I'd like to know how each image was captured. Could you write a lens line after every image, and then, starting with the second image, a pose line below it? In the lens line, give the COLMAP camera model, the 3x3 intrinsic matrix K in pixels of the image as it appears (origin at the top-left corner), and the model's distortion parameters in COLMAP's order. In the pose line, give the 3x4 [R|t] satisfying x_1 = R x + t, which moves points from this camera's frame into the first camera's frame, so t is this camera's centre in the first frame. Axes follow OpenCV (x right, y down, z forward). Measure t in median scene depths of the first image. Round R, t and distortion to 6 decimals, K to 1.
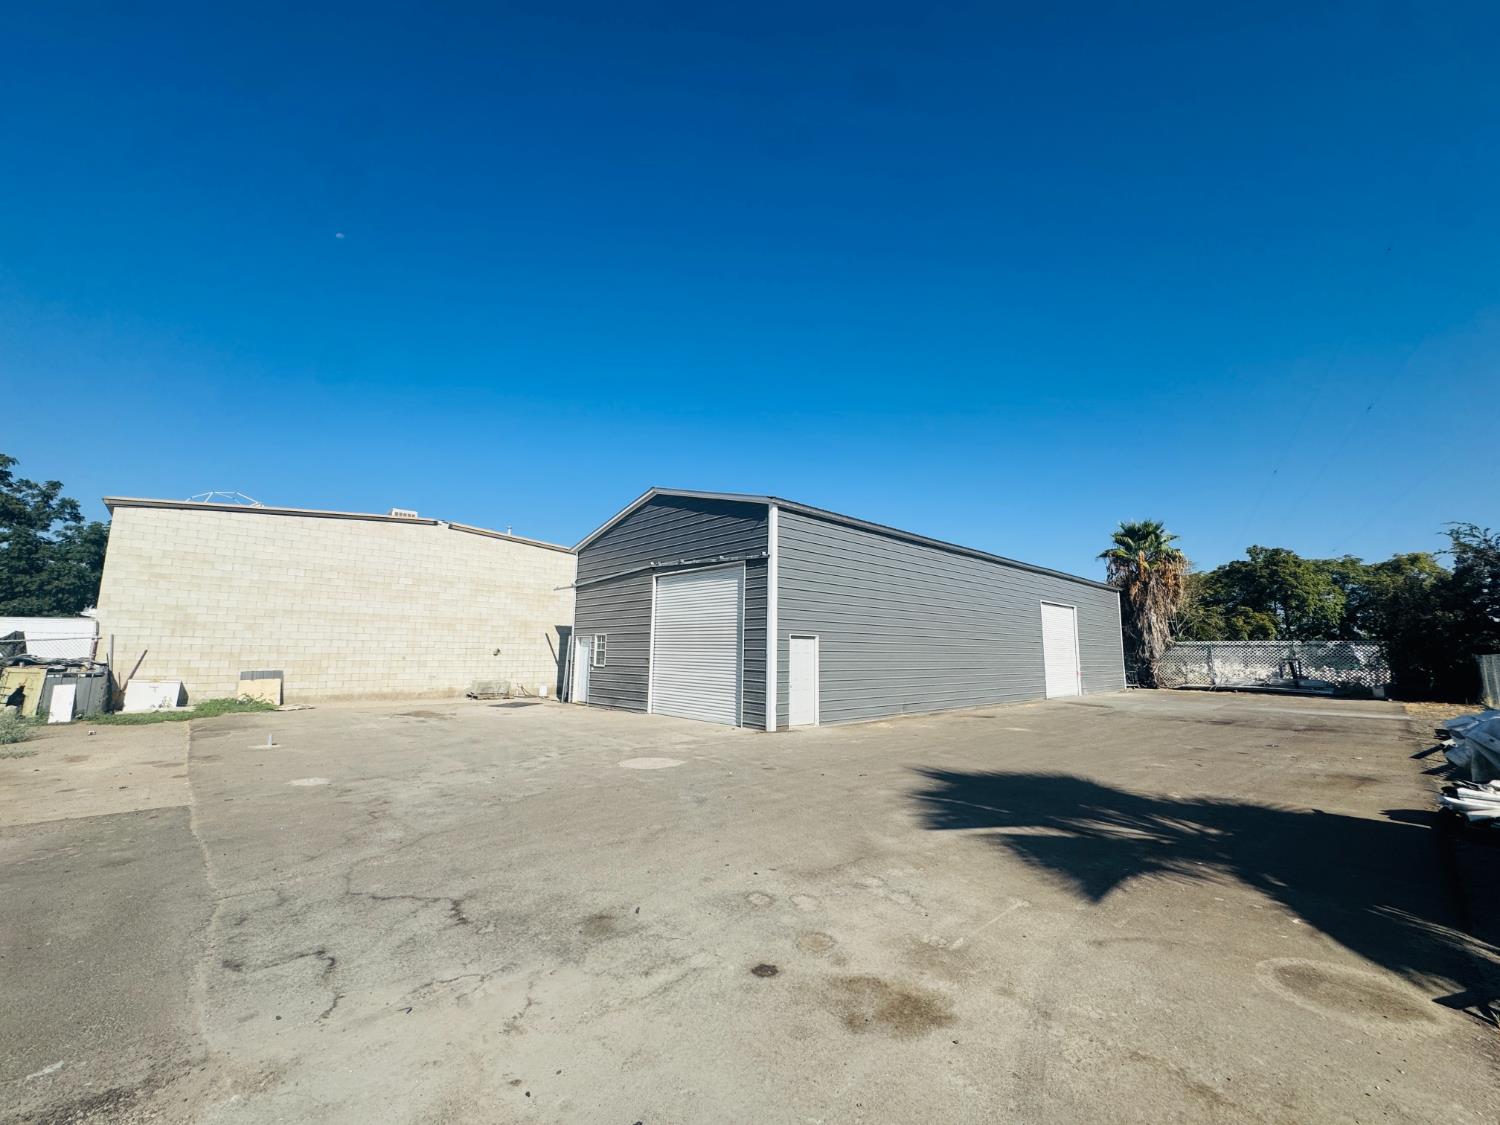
lens RADIAL K [[597.9, 0, 746.3], [0, 597.9, 560.1], [0, 0, 1]] dist [-0.004634, 0.000873]
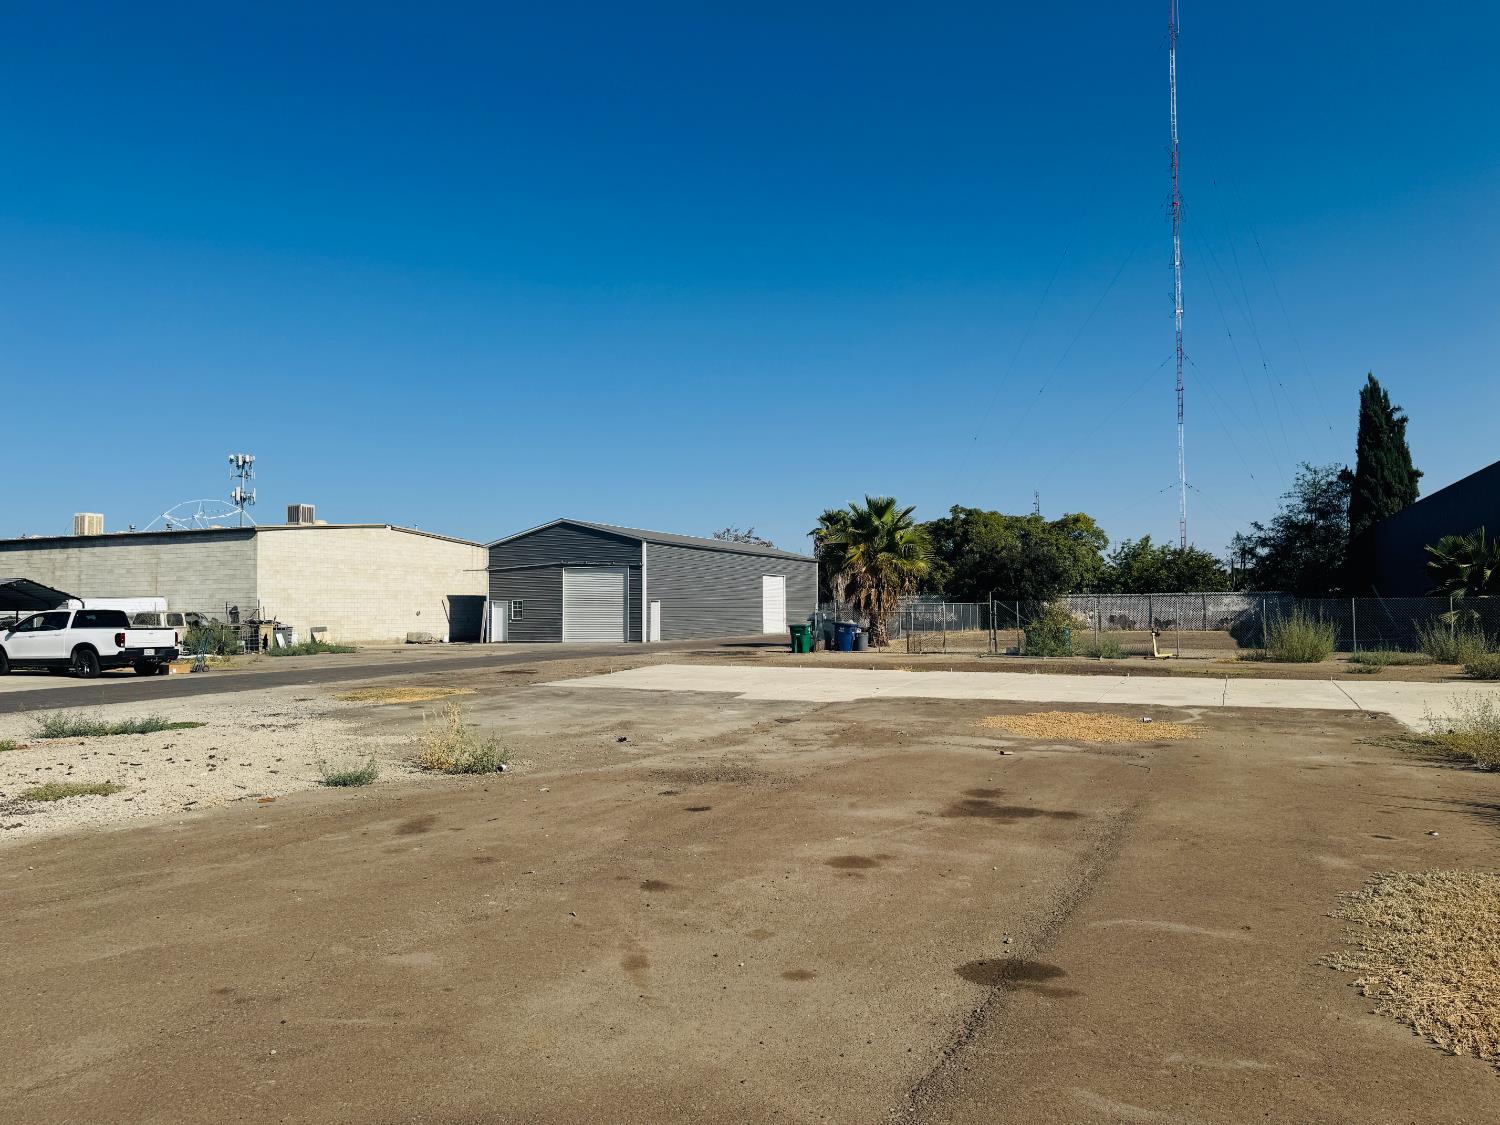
lens RADIAL K [[1045.9, 0, 763.5], [0, 1045.9, 562.1], [0, 0, 1]] dist [0.085555, -0.091062]
pose [[0.910893, -0.001109, 0.412641, -0.812391], [-0.042981, 0.994302, 0.097552, -0.291686], [-0.410398, -0.106595, 0.905655, -1.885505]]
